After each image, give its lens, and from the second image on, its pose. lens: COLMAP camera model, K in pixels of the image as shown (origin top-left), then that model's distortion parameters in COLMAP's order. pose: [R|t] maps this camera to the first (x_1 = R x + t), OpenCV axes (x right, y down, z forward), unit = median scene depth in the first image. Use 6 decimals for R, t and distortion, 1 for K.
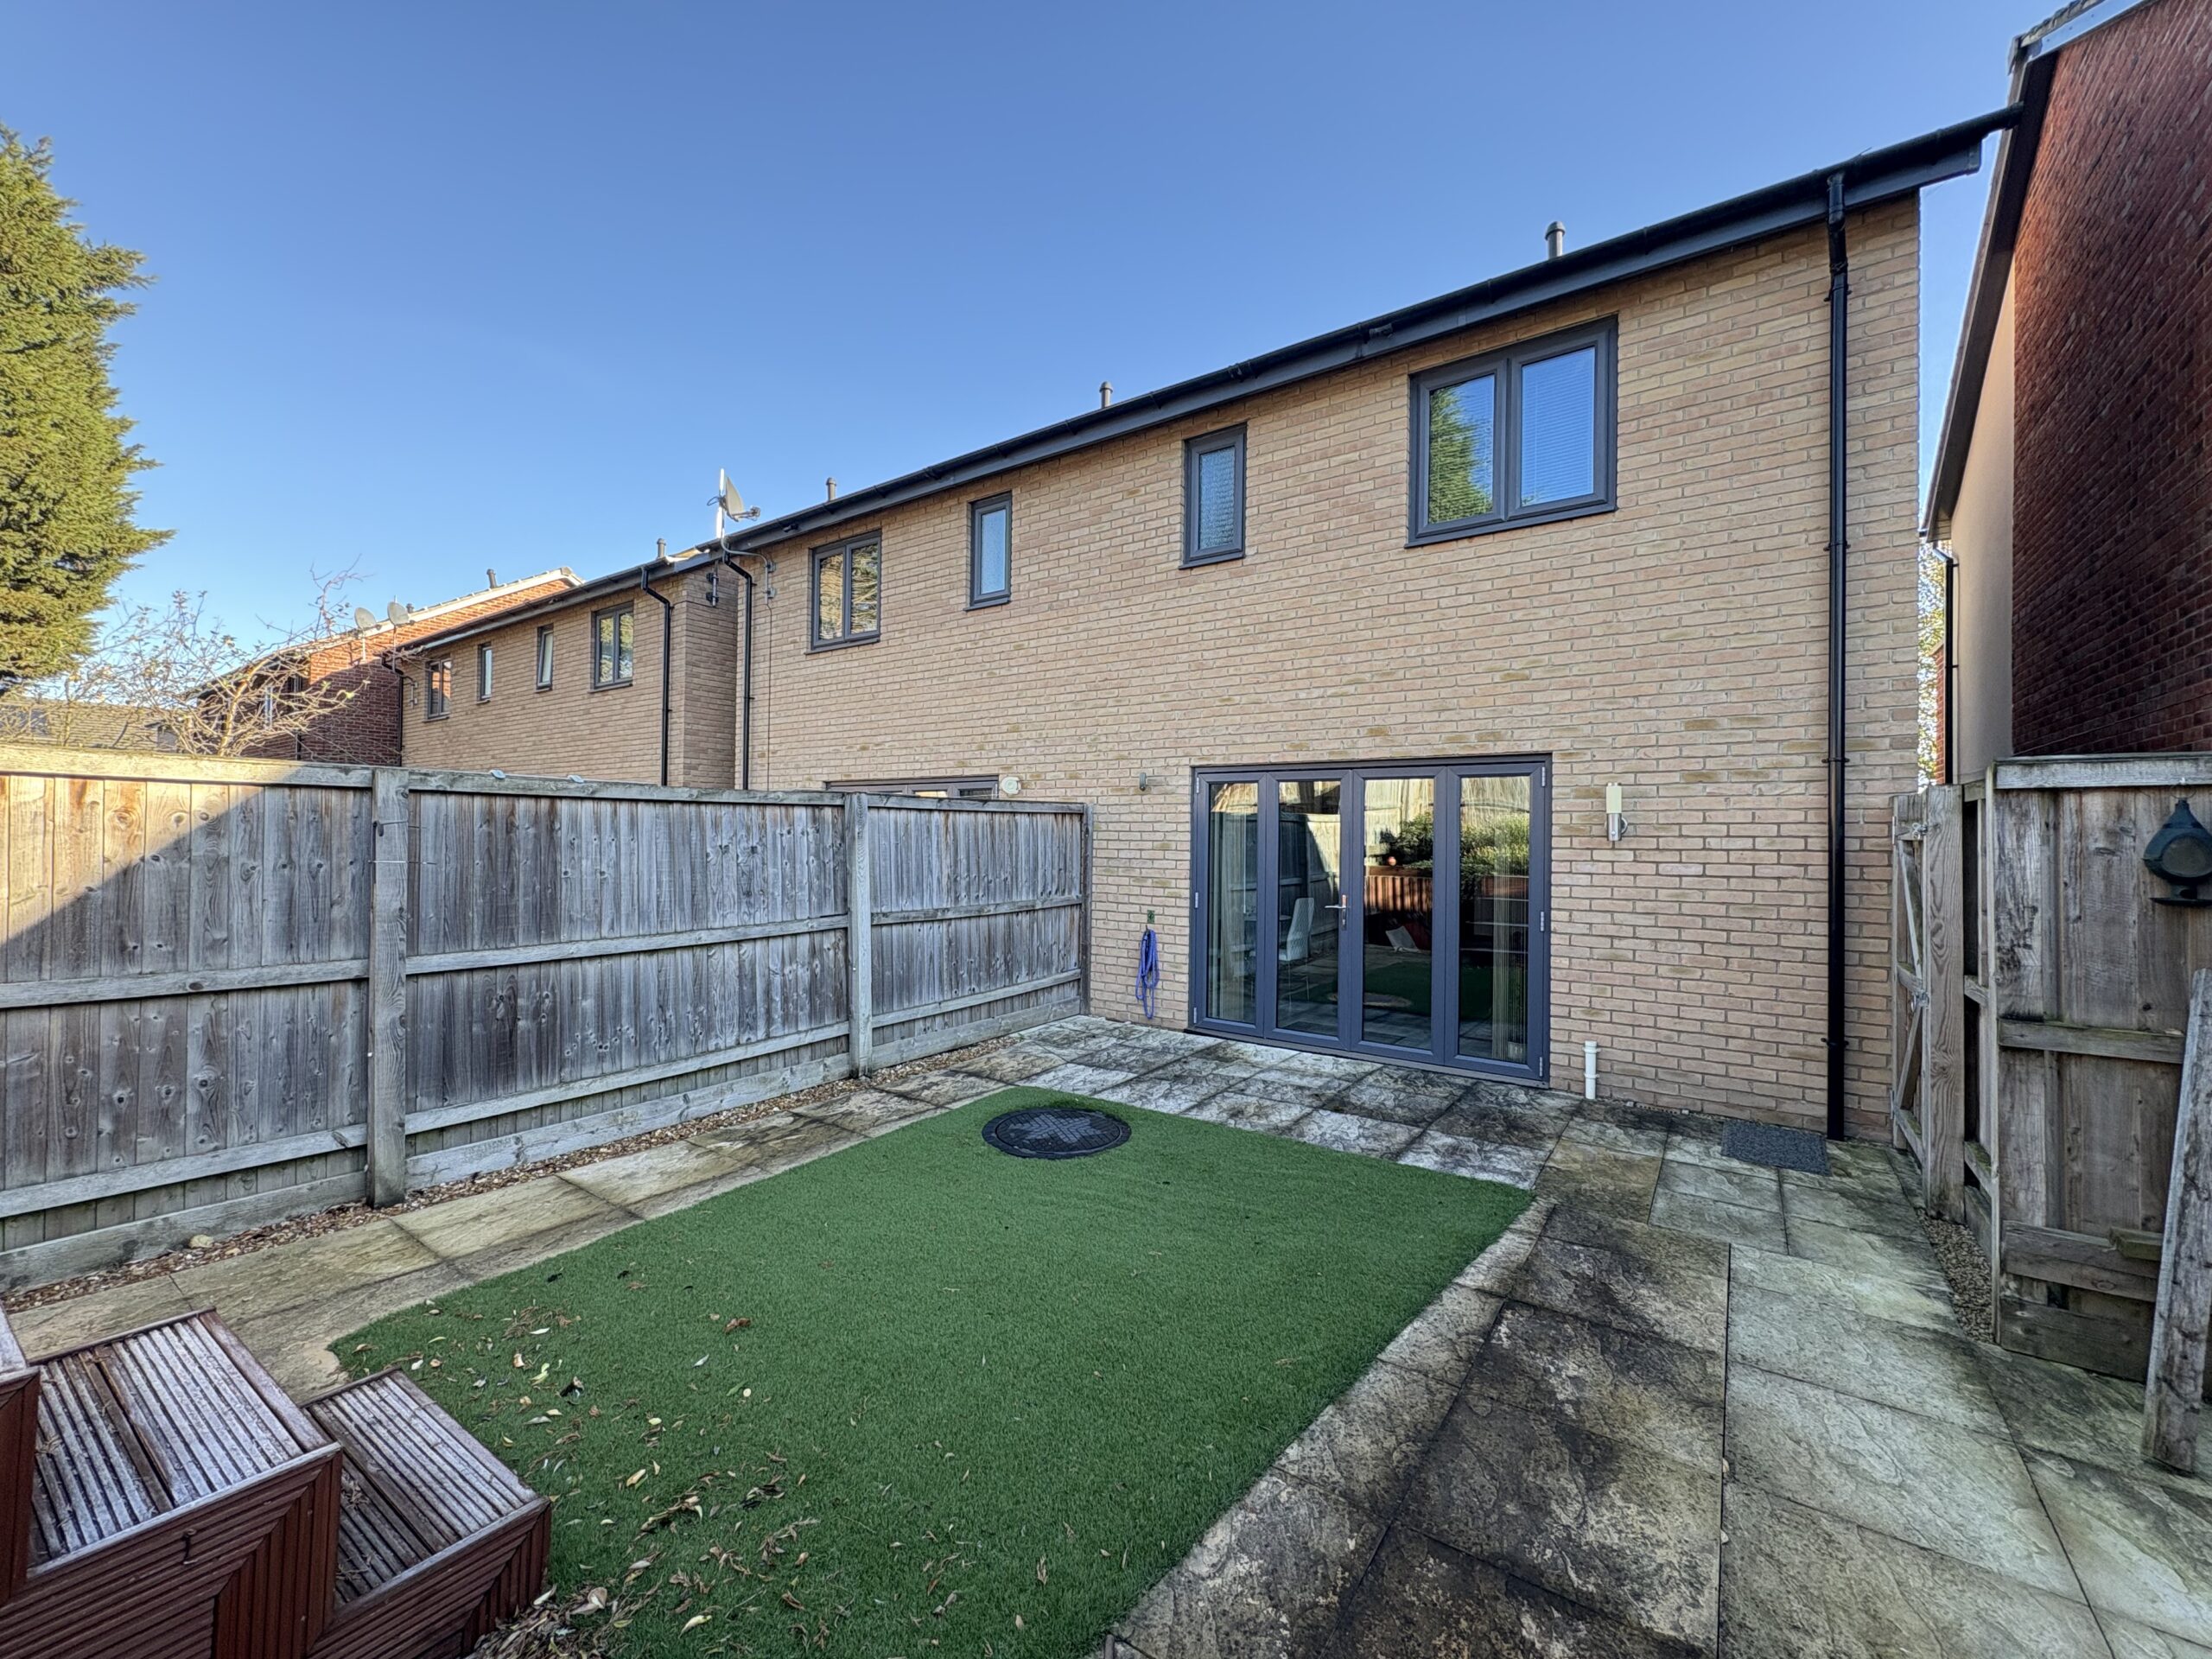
lens RADIAL K [[884.7, 0, 1106.0], [0, 884.7, 829.5], [0, 0, 1]] dist [-0.000690, 0.000080]
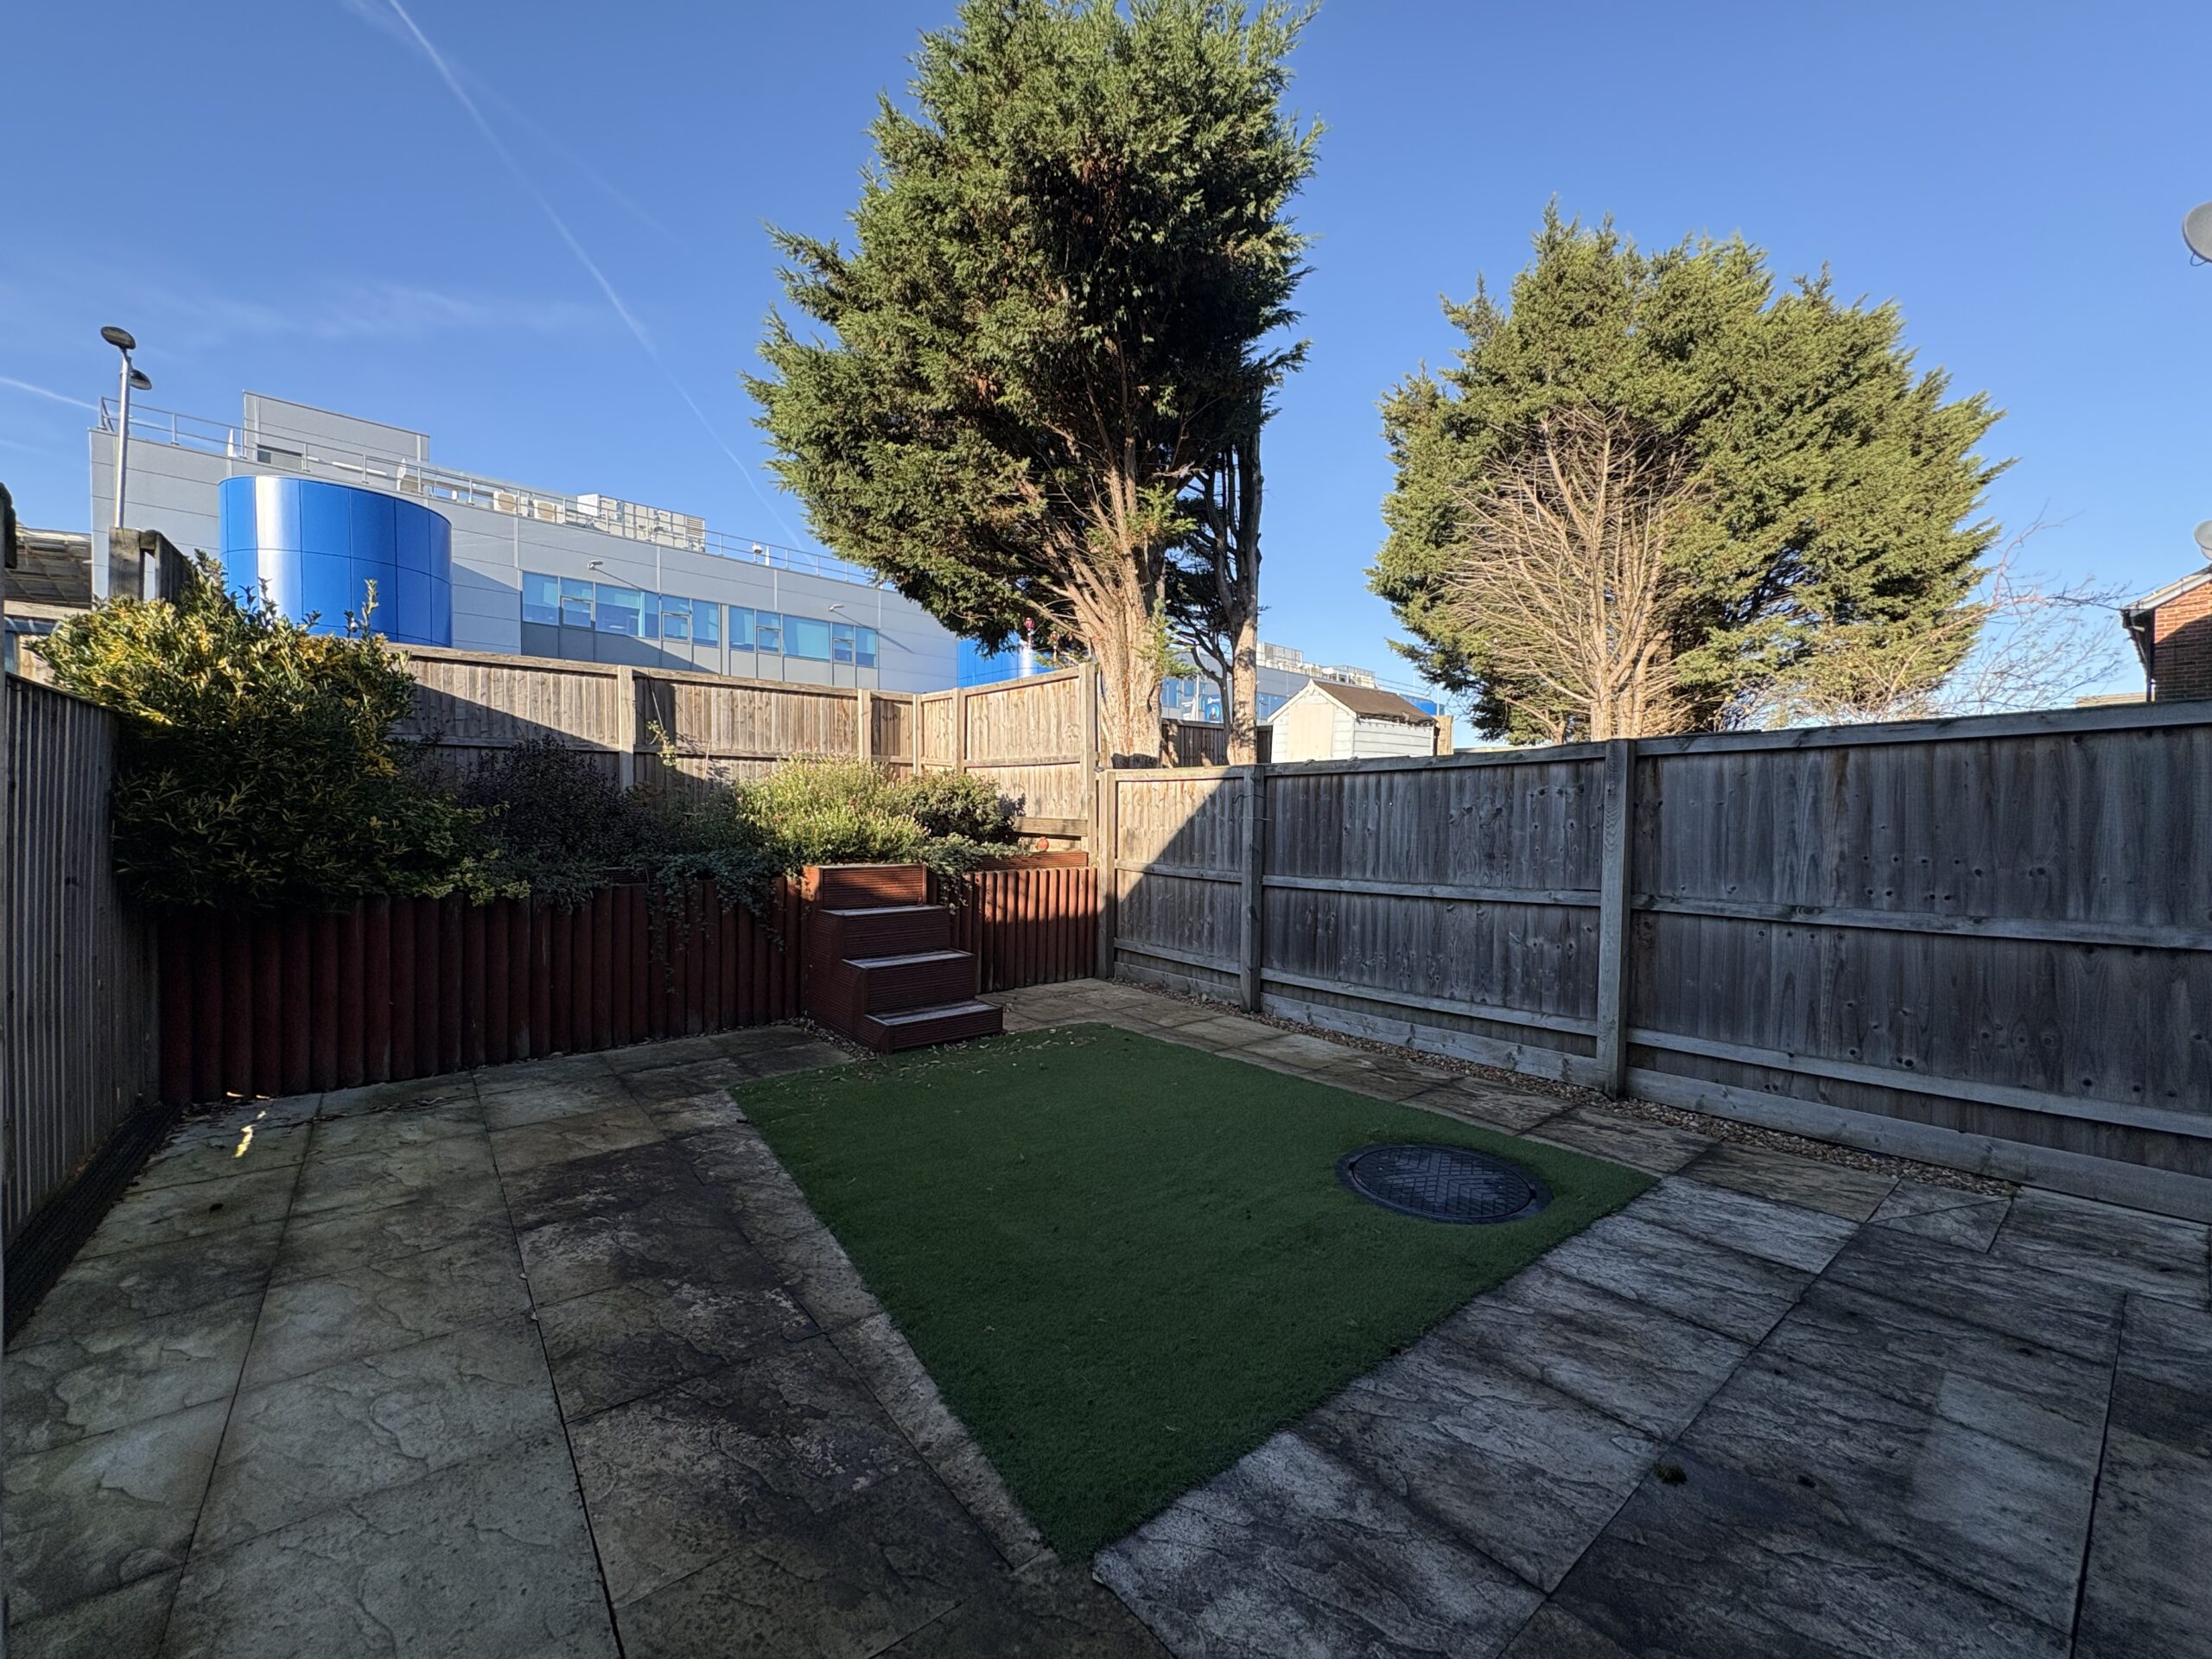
lens RADIAL K [[884.7, 0, 1106.0], [0, 884.7, 829.5], [0, 0, 1]] dist [-0.000690, 0.000080]
pose [[-0.275846, 0.000651, -0.961202, 0.740451], [0.003769, 0.999993, -0.000405, 0.045685], [0.961195, -0.003735, -0.275846, 0.941199]]
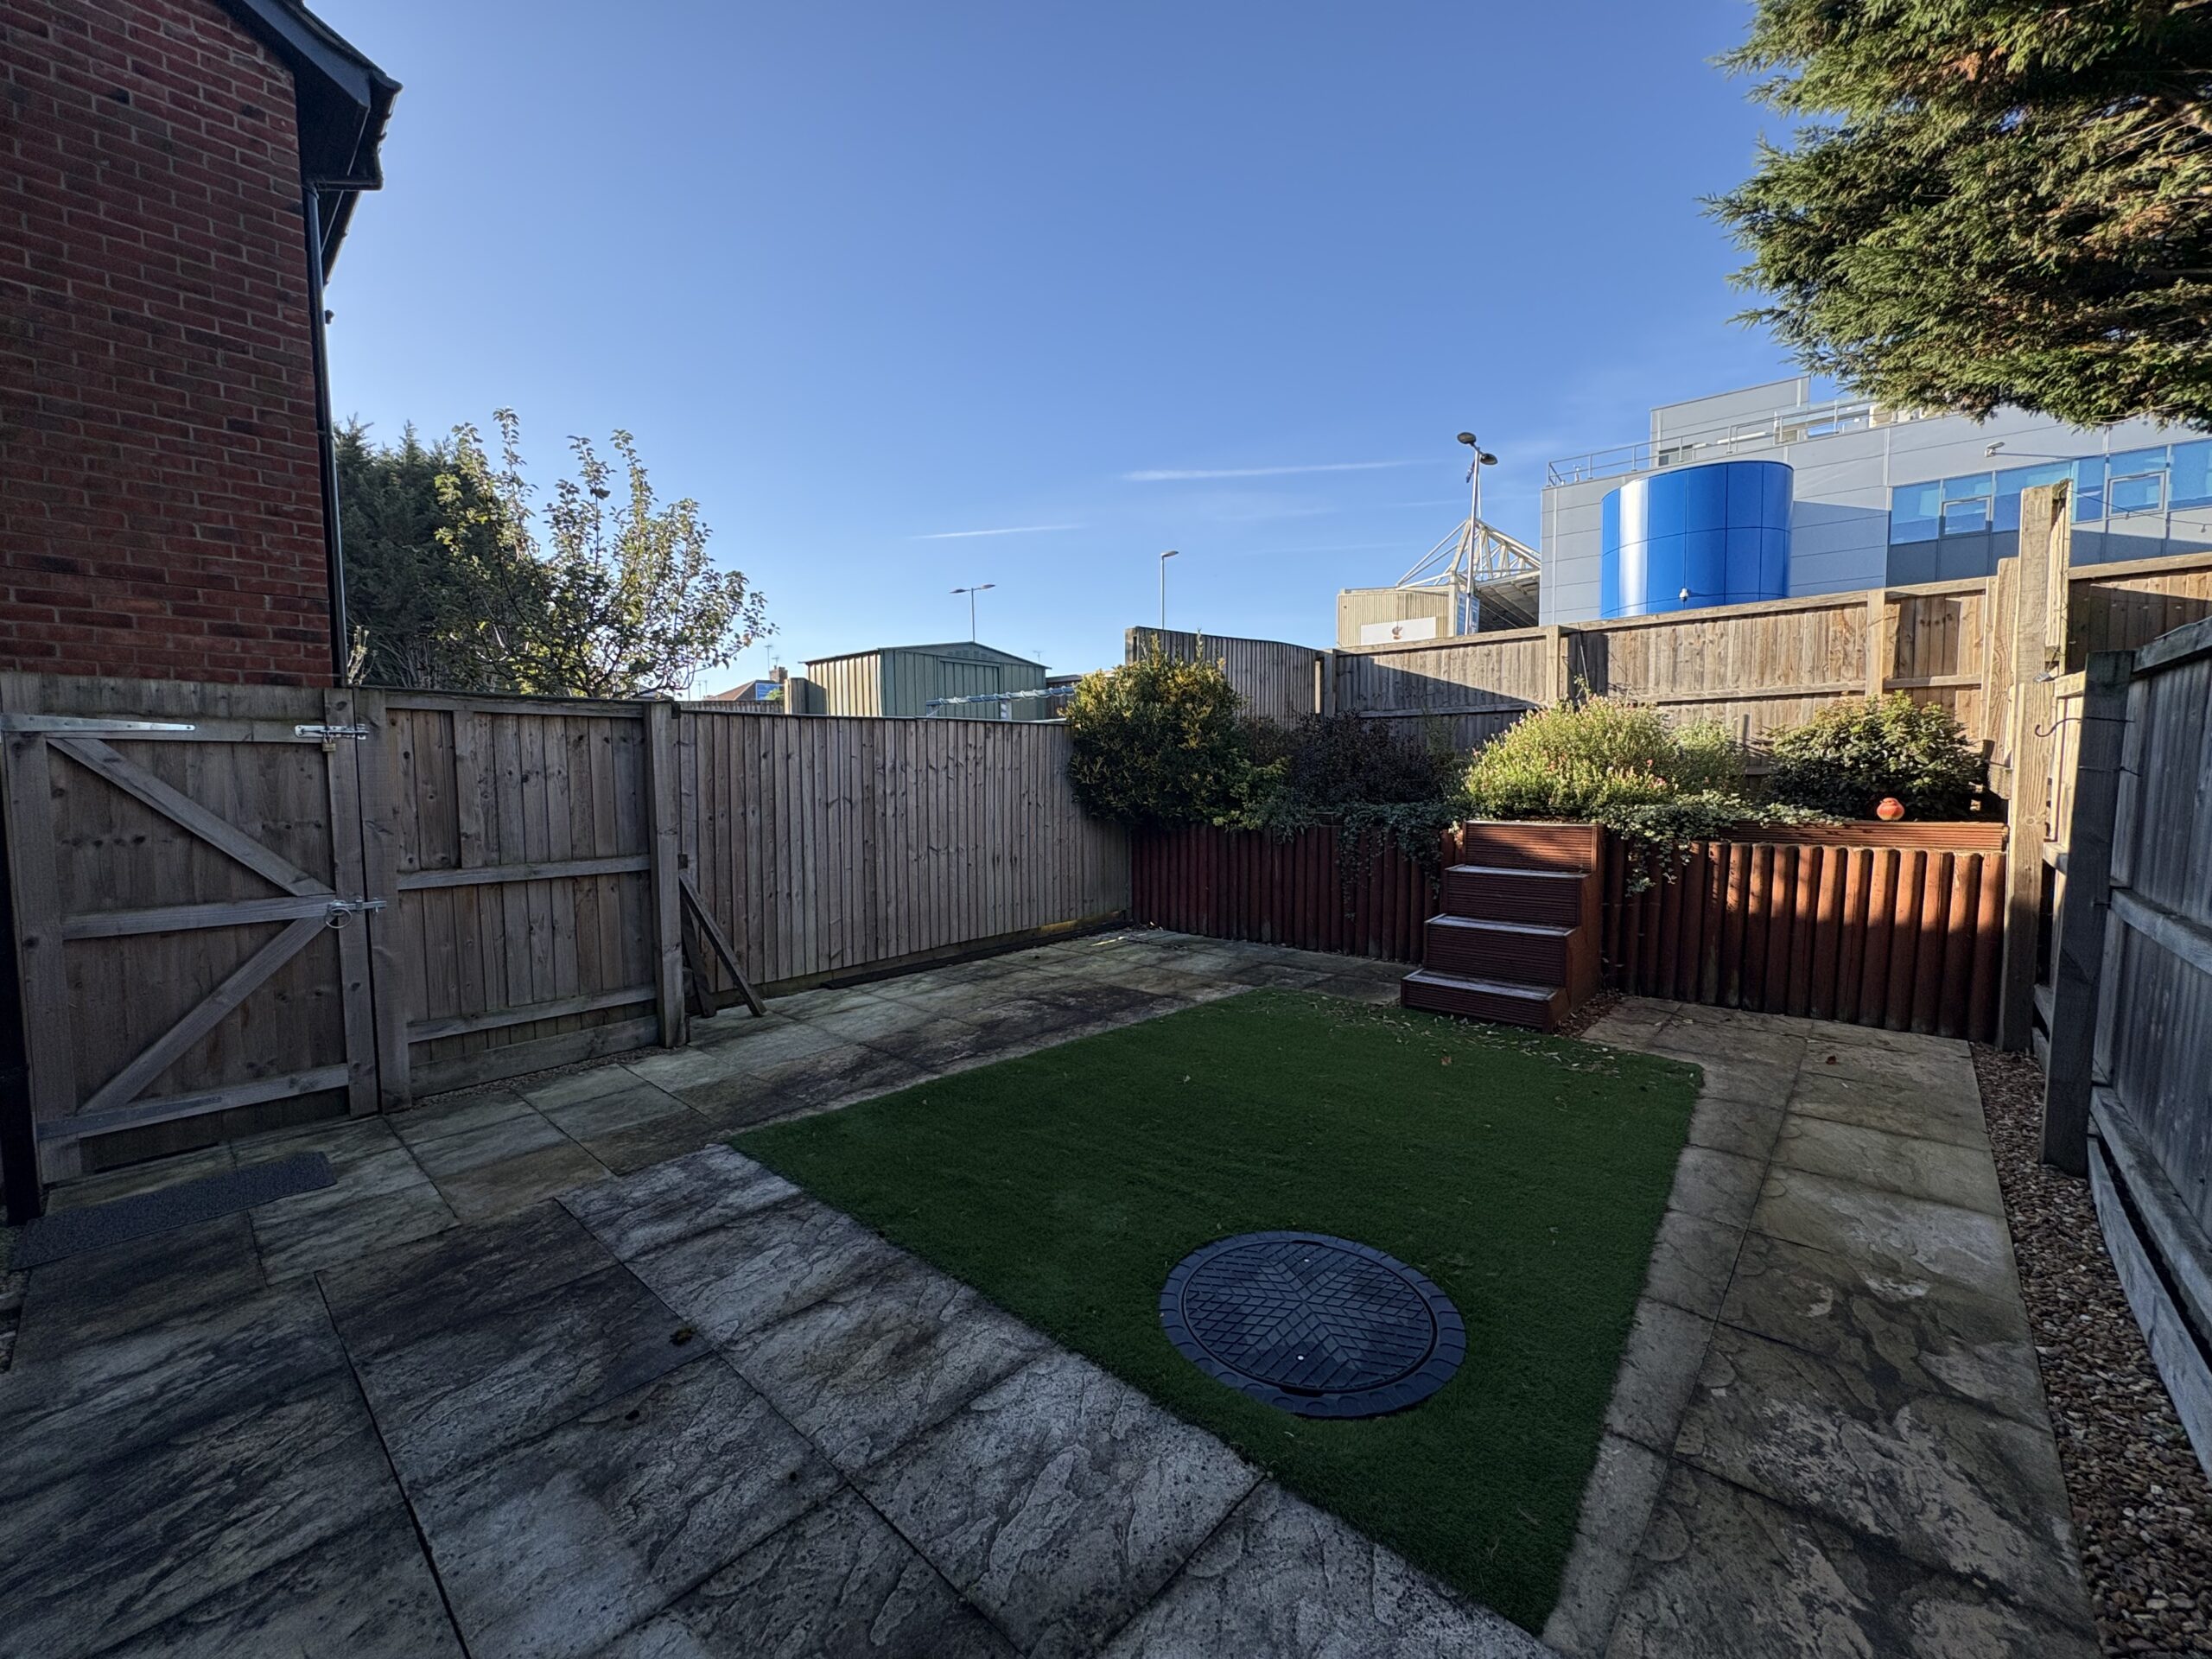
lens RADIAL K [[876.5, 0, 1096.9], [0, 876.5, 828.5], [0, 0, 1]] dist [0.000507, 0.000190]
pose [[-0.992238, -0.009620, 0.123980, 0.004633], [-0.002762, 0.998462, 0.055370, 0.039694], [-0.124322, 0.054598, -0.990739, 1.502460]]
